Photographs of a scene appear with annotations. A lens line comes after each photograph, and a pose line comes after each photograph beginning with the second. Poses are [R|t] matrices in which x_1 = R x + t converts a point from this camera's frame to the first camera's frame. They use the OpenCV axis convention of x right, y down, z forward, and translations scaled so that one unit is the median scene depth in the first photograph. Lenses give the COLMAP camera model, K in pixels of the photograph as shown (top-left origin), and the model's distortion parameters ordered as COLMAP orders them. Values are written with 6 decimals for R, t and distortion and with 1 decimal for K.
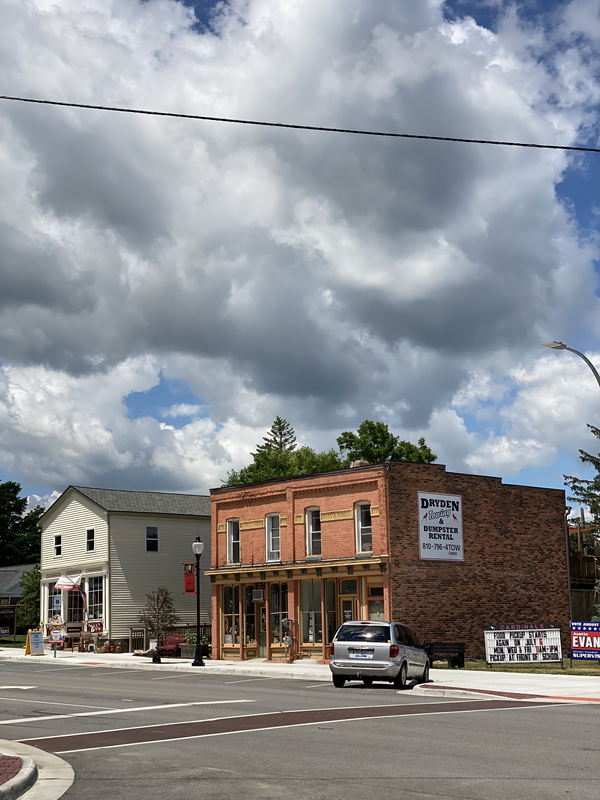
lens RADIAL K [[1121.6, 0, 300.0], [0, 1121.6, 400.0], [0, 0, 1]] dist [-0.025744, -0.040508]
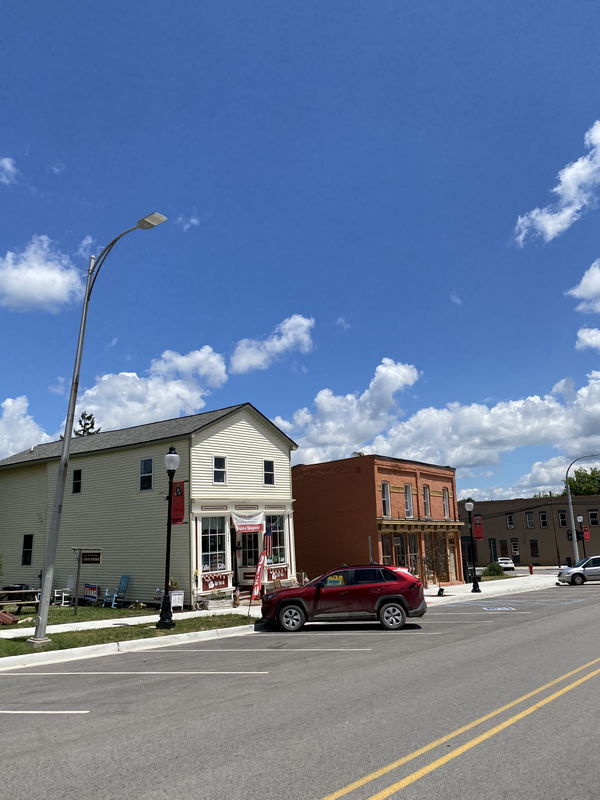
lens RADIAL K [[605.8, 0, 300.0], [0, 605.8, 400.0], [0, 0, 1]] dist [0.008799, 0.002227]
pose [[-0.090718, 0.256390, 0.962307, -0.671539], [-0.165220, 0.949025, -0.268427, 0.197538], [-0.982076, -0.183344, -0.043733, 1.022604]]
